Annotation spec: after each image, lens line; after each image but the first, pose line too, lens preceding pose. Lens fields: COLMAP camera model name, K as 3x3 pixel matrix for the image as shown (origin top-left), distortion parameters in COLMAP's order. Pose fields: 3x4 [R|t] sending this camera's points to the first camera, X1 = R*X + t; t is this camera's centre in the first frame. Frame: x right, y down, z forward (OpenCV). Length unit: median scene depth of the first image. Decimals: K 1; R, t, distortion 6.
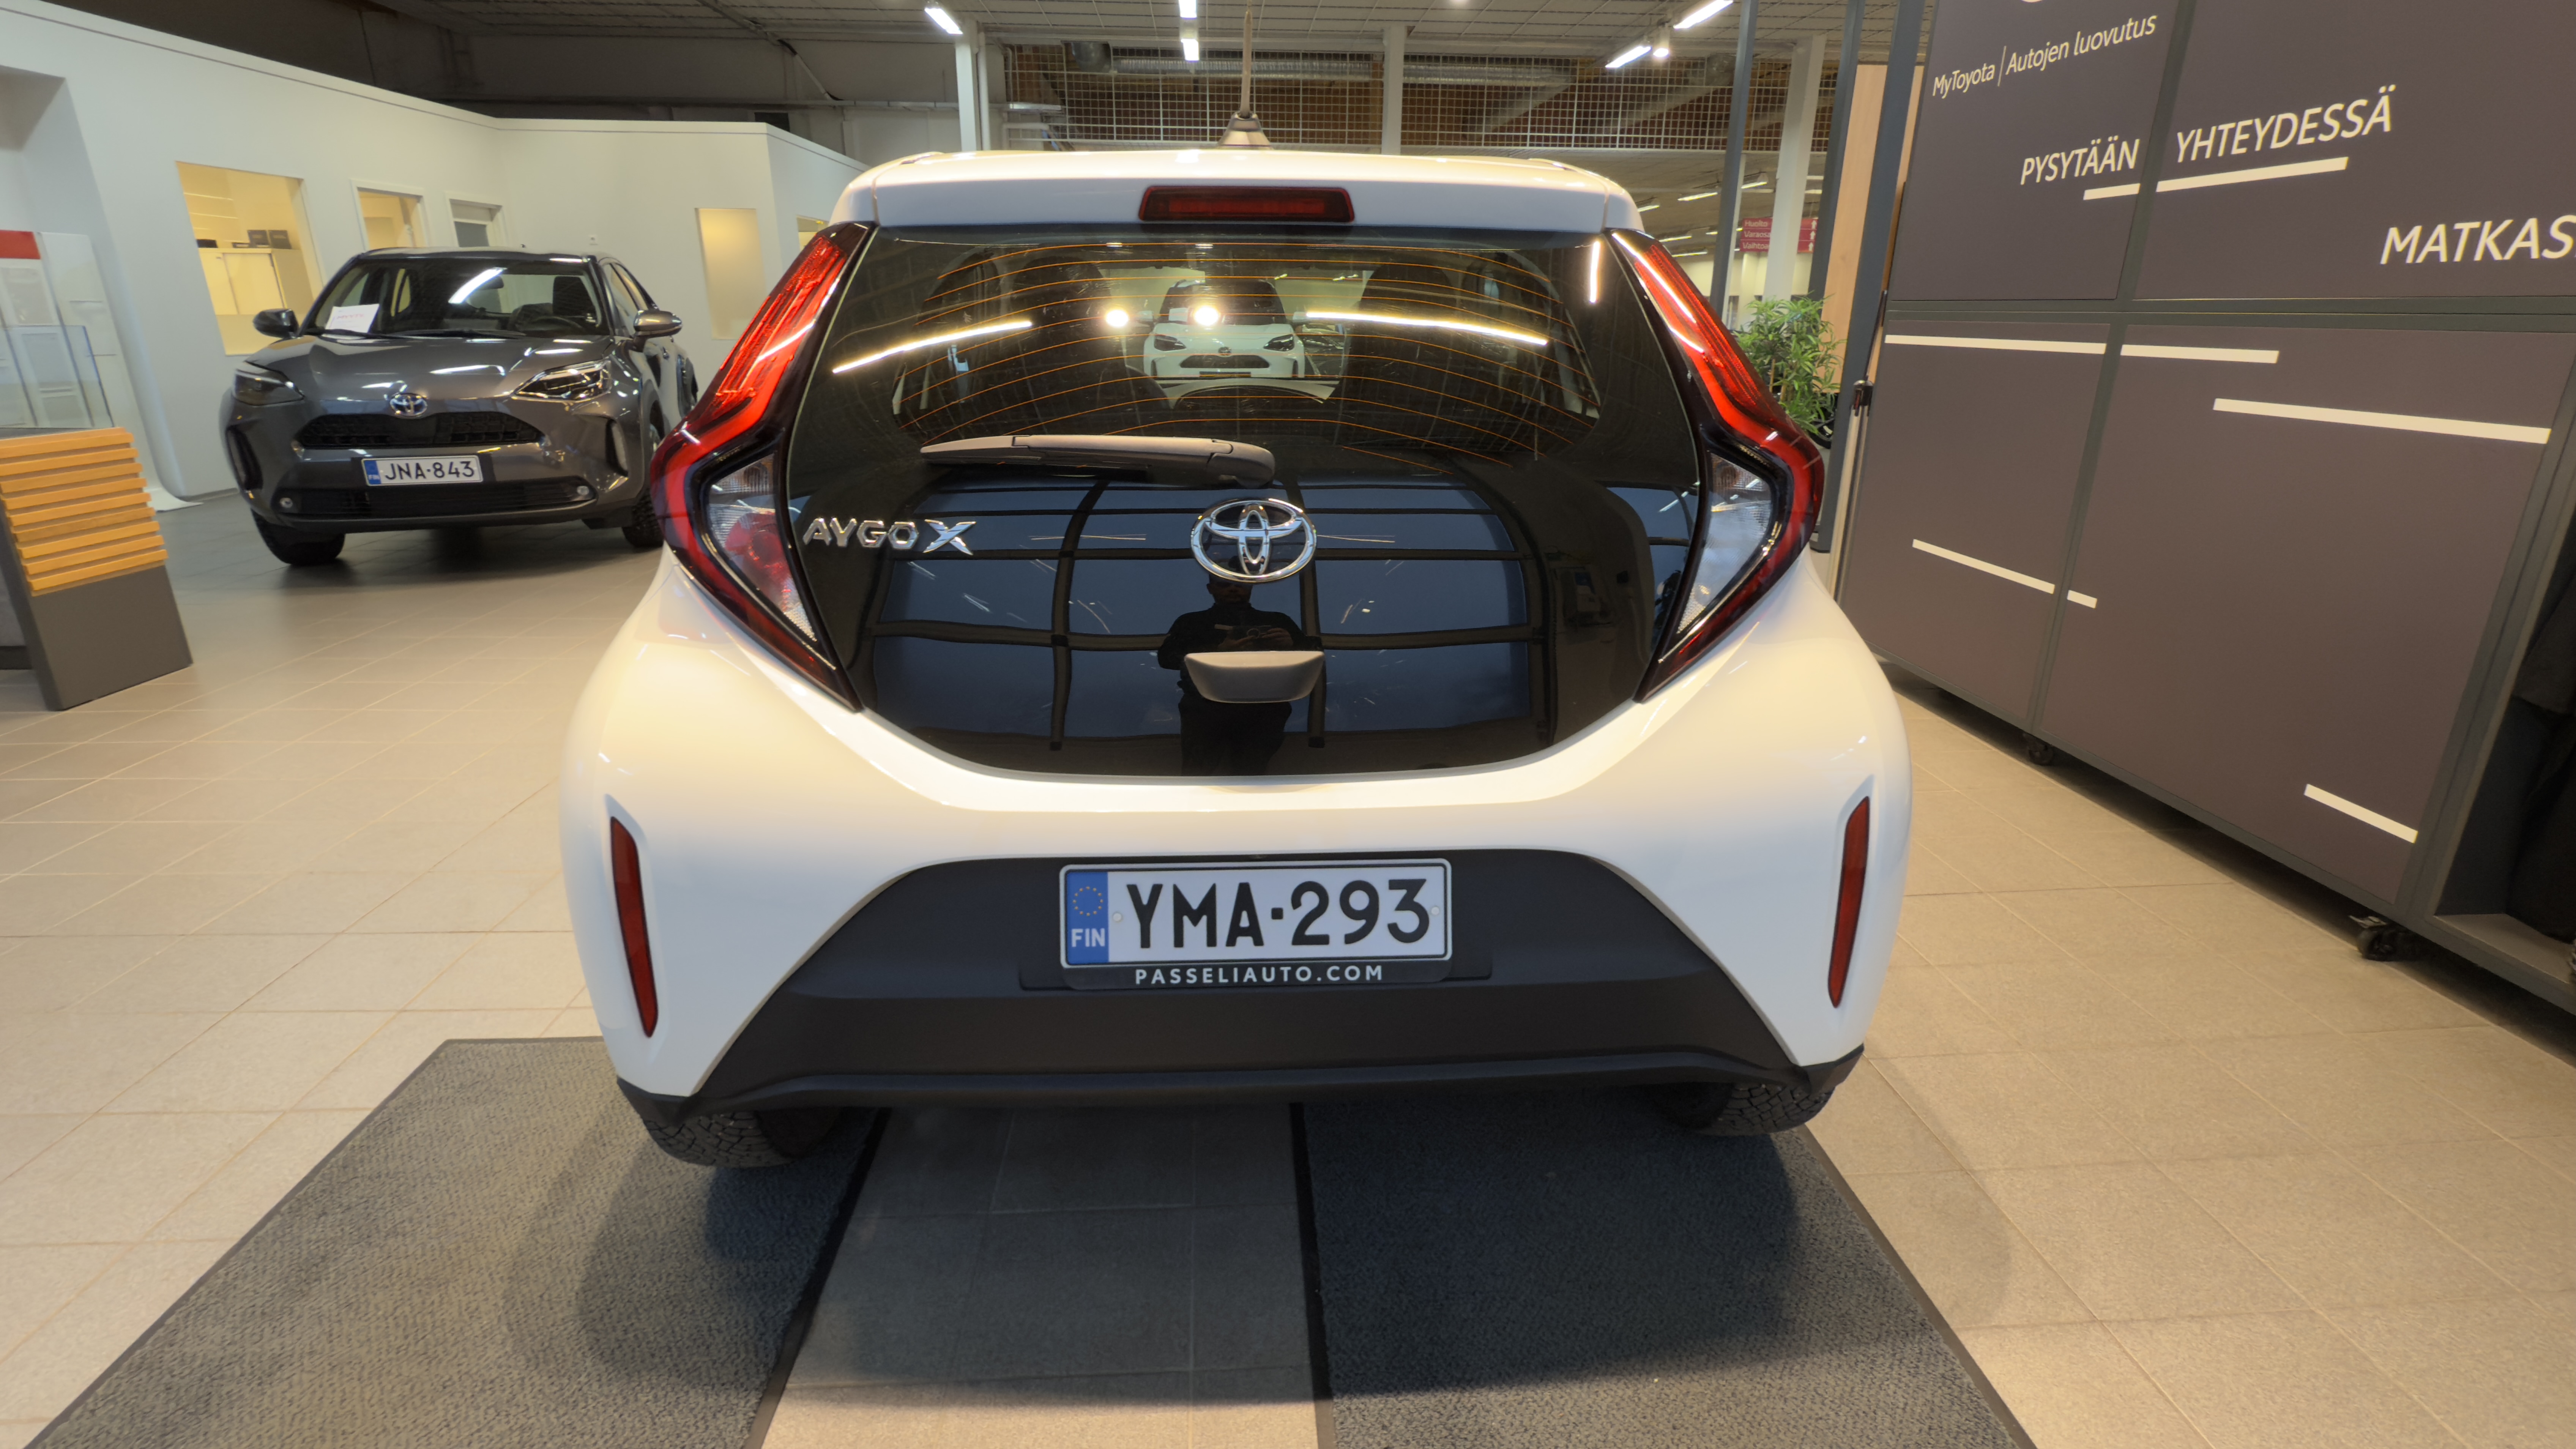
lens RADIAL K [[1221.1, 0, 1292.3], [0, 1221.1, 726.3], [0, 0, 1]] dist [-0.004025, -0.000500]
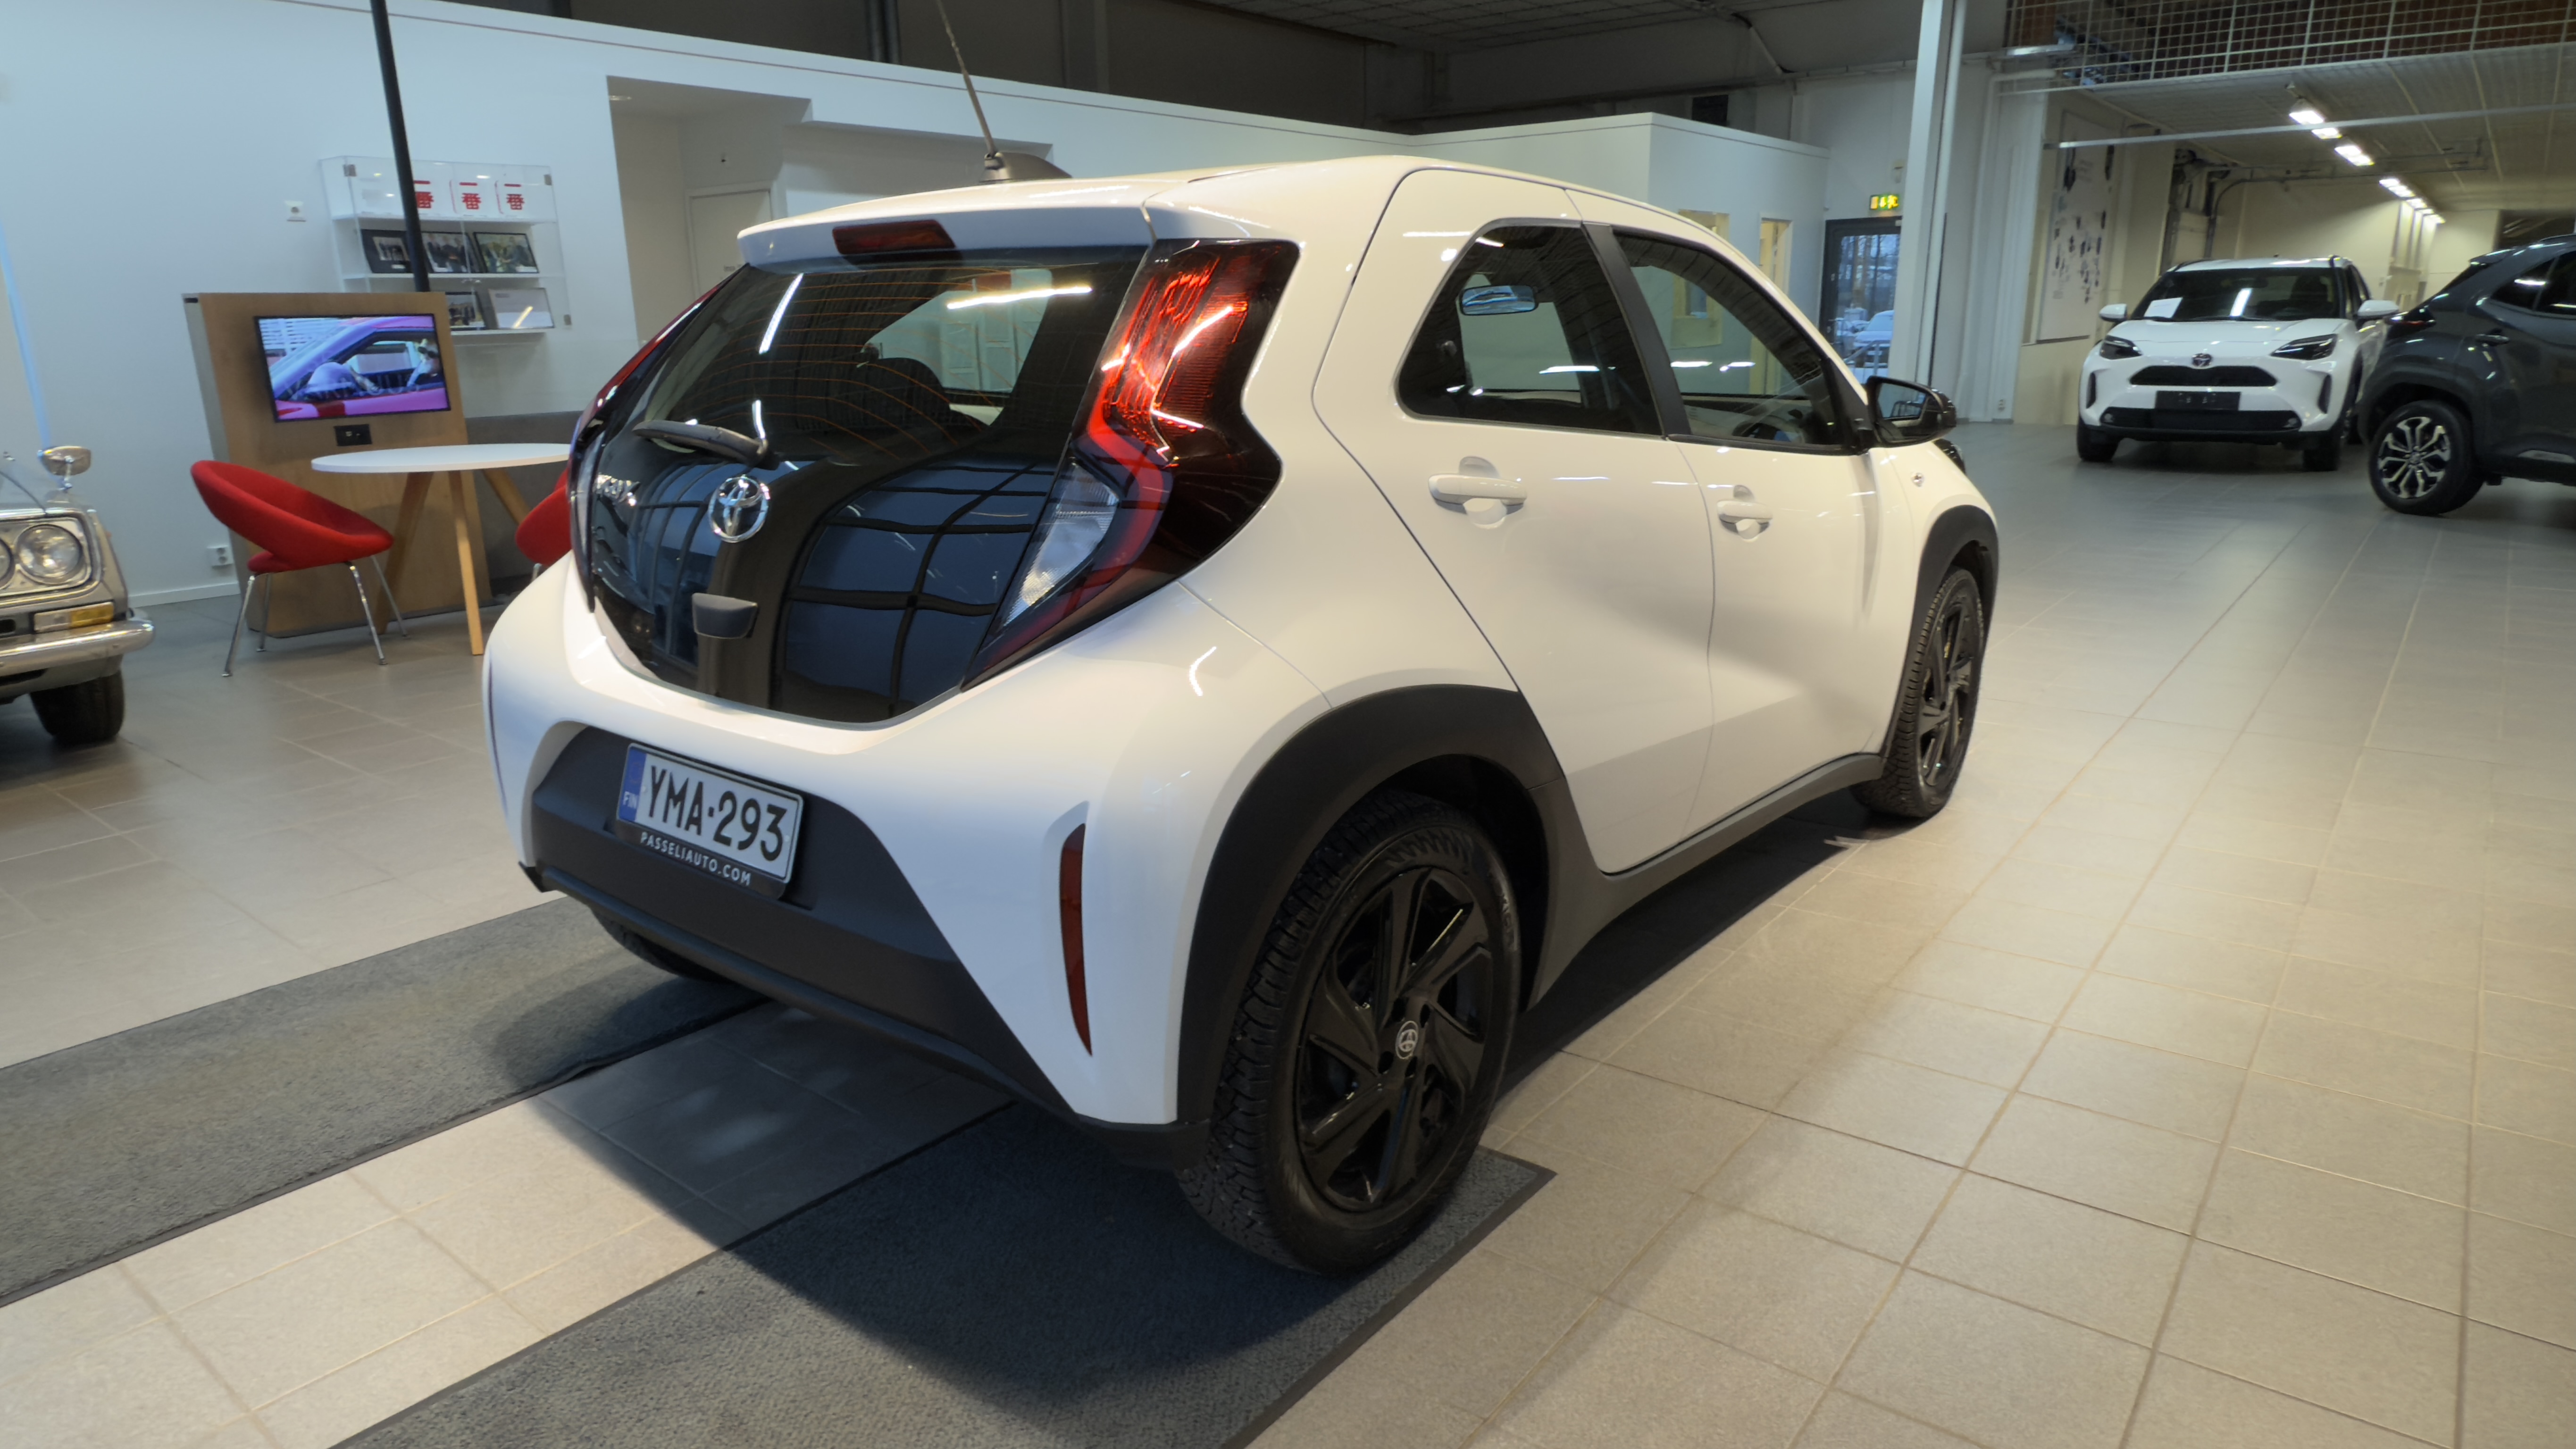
lens RADIAL K [[1514.3, 0, 1289.0], [0, 1514.3, 723.2], [0, 0, 1]] dist [-0.000513, -0.000690]
pose [[0.742313, 0.158602, -0.651013, 1.382213], [-0.199070, 0.979915, 0.011742, -0.066288], [0.639799, 0.120880, 0.758976, 0.207585]]
